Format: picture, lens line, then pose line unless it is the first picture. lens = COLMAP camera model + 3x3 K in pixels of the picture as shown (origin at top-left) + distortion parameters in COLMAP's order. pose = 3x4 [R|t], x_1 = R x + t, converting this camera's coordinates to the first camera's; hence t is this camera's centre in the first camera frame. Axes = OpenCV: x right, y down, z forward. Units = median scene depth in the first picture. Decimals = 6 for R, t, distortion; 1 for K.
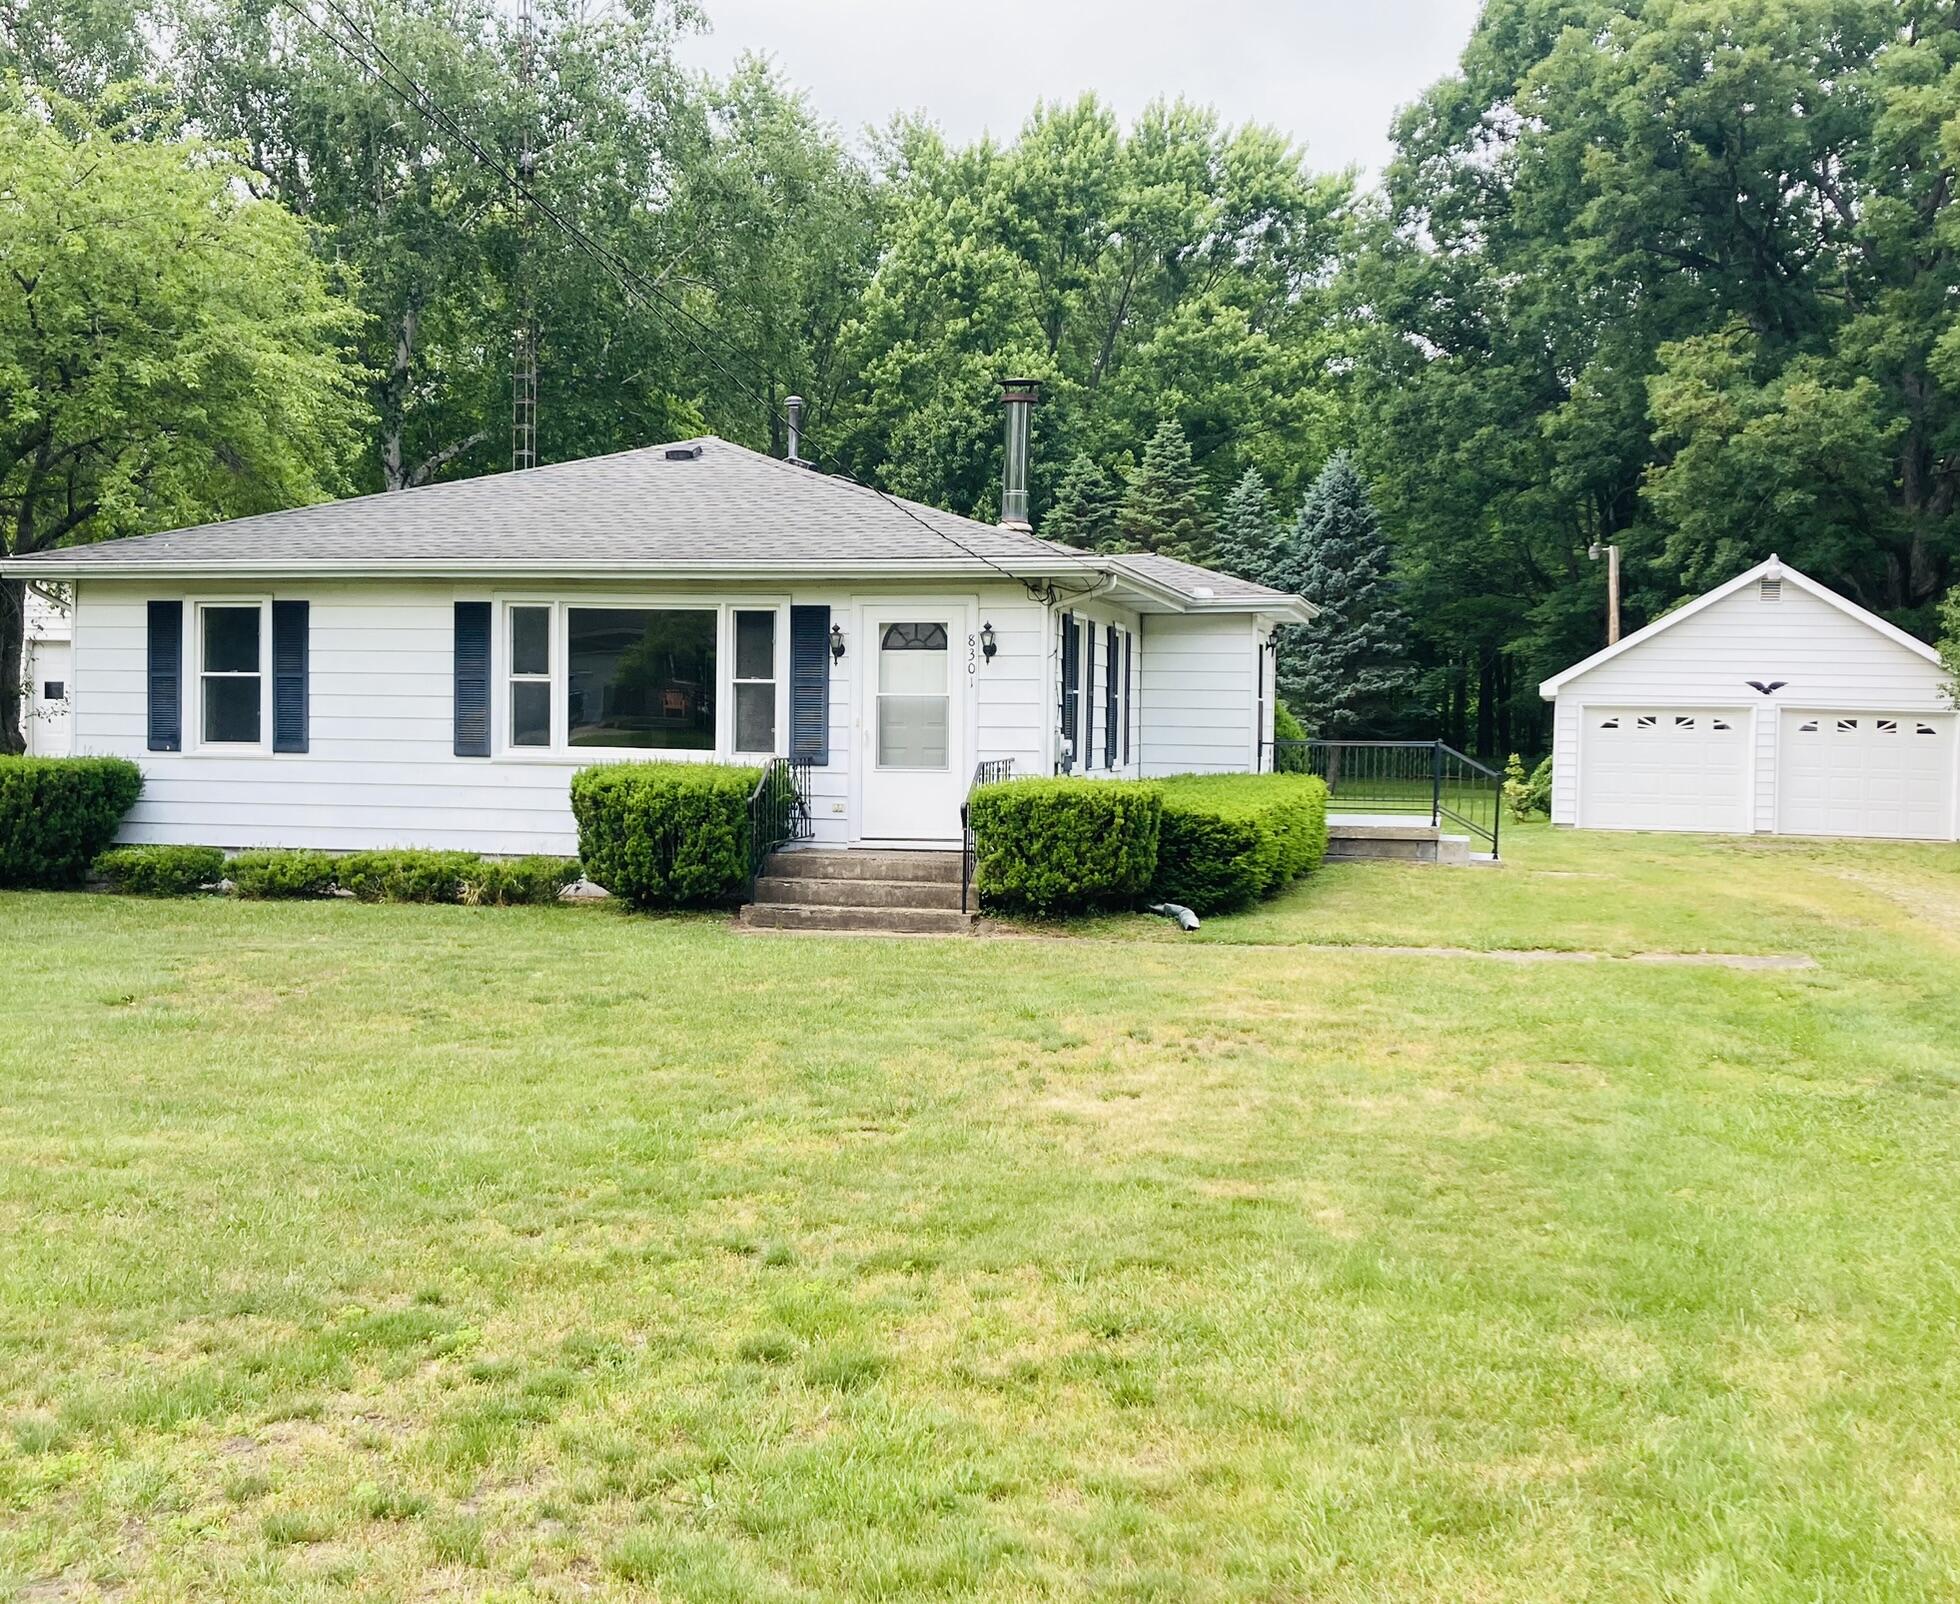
lens RADIAL K [[2284.0, 0, 897.3], [0, 2284.0, 804.2], [0, 0, 1]] dist [0.086142, 0.000000]
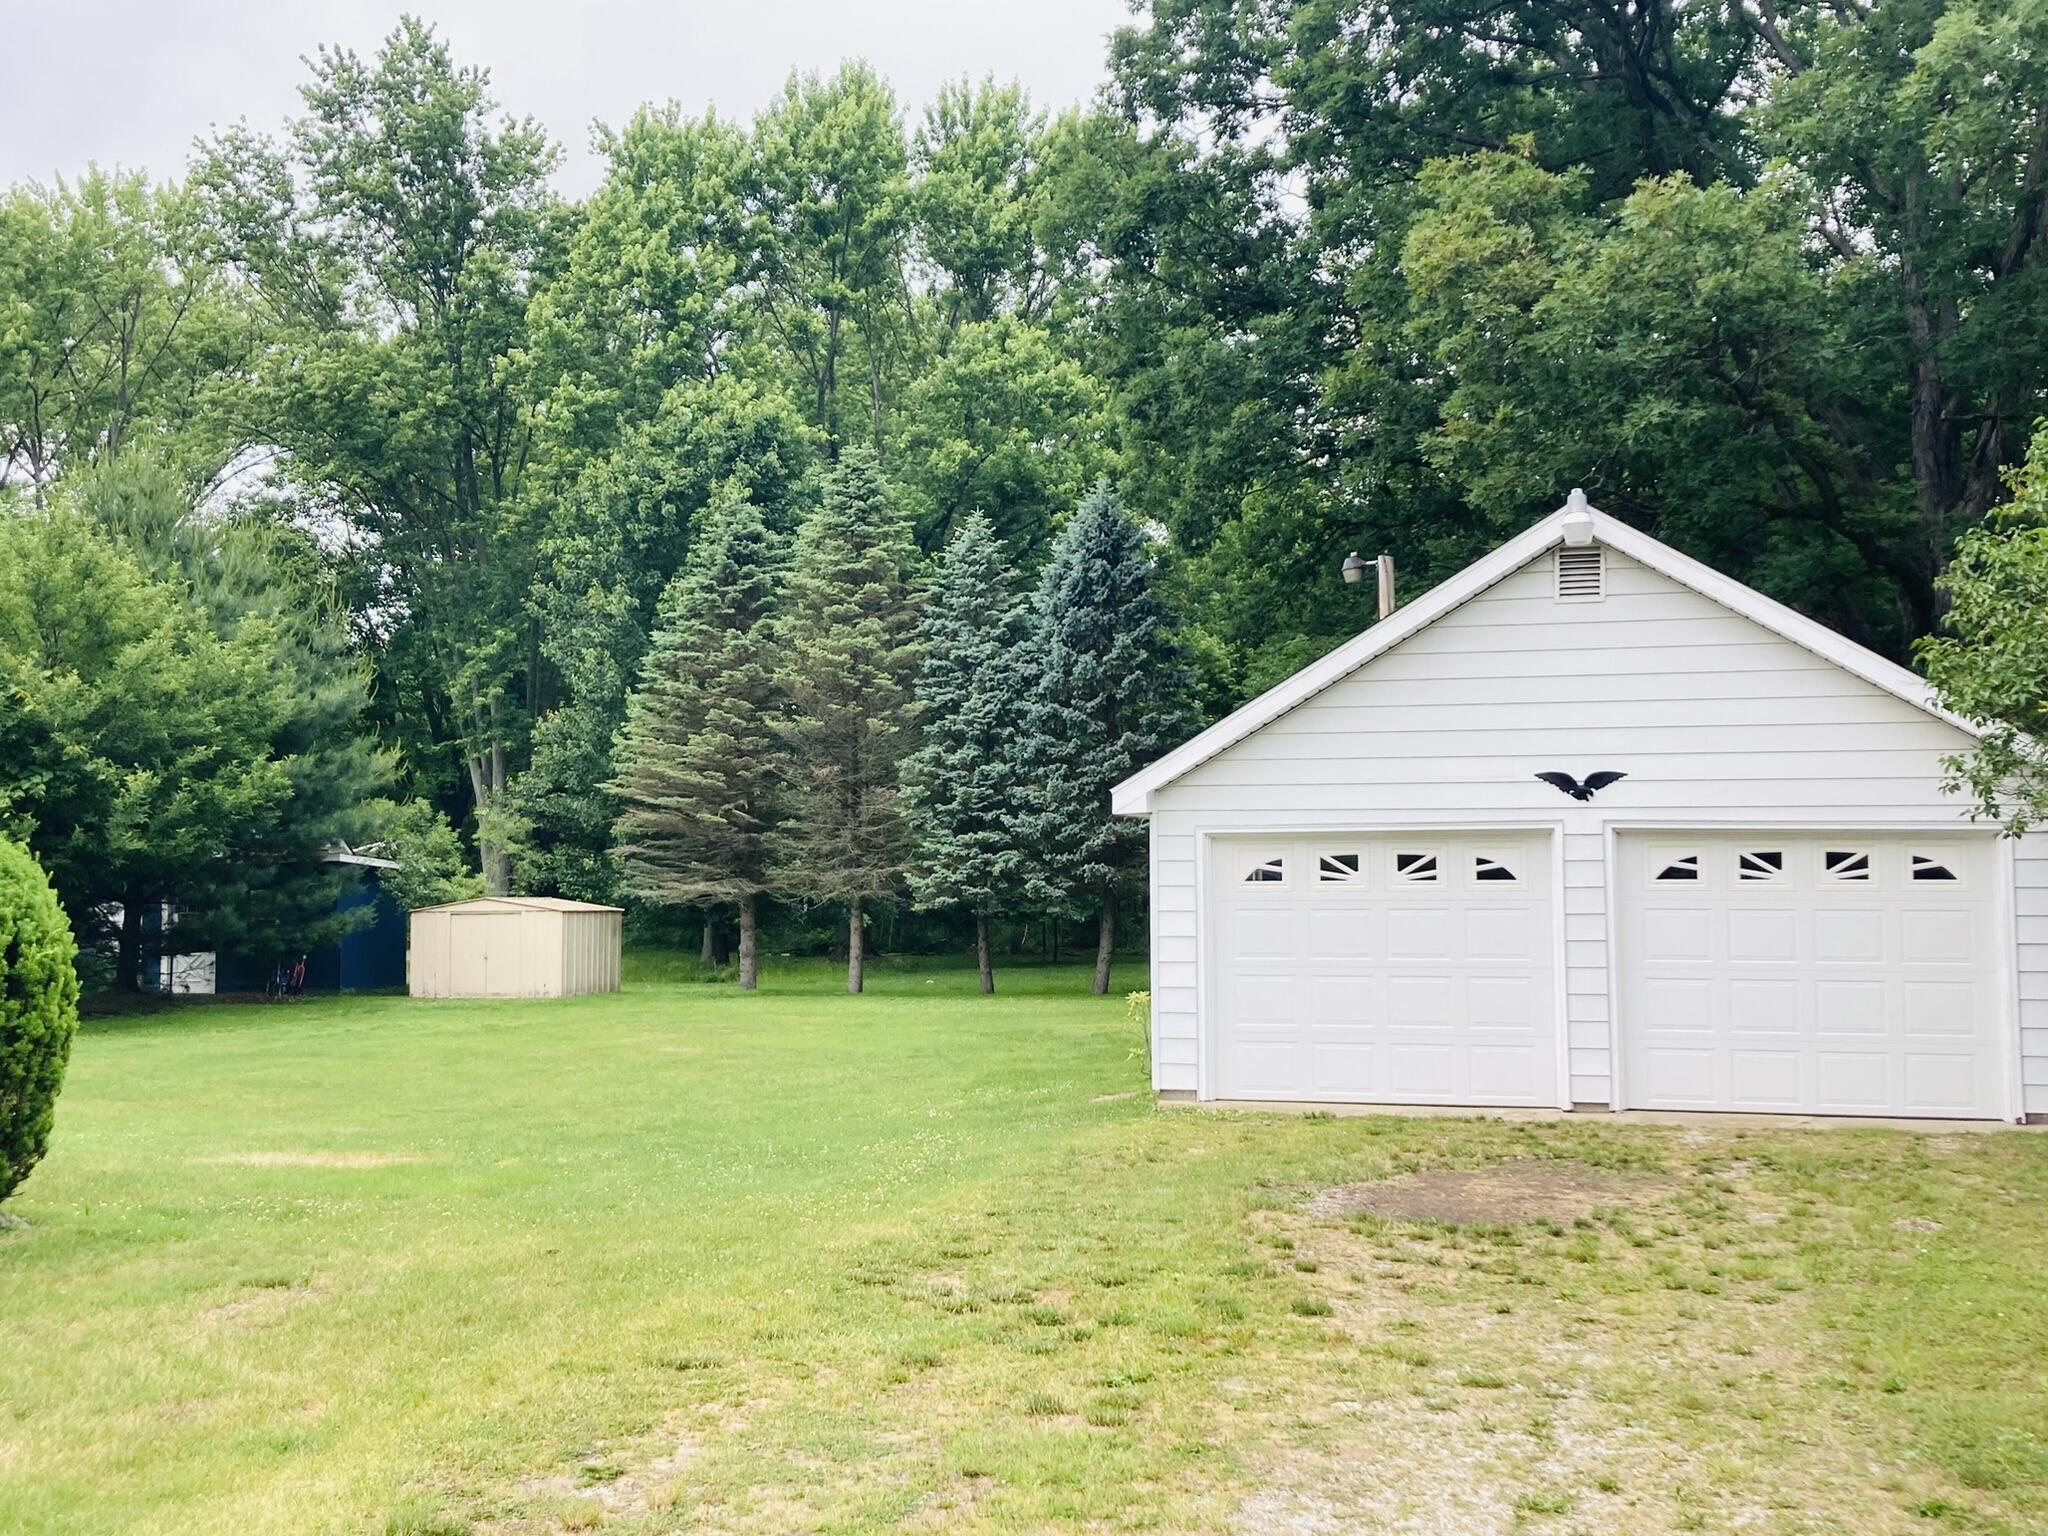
lens RADIAL K [[2253.4, 0, 1040.1], [0, 2253.4, 774.8], [0, 0, 1]] dist [0.125987, 0.000000]
pose [[0.999722, -0.017970, 0.015245, 0.263089], [0.019262, 0.995819, -0.089296, -0.014643], [-0.013577, 0.089564, 0.995888, 0.557712]]
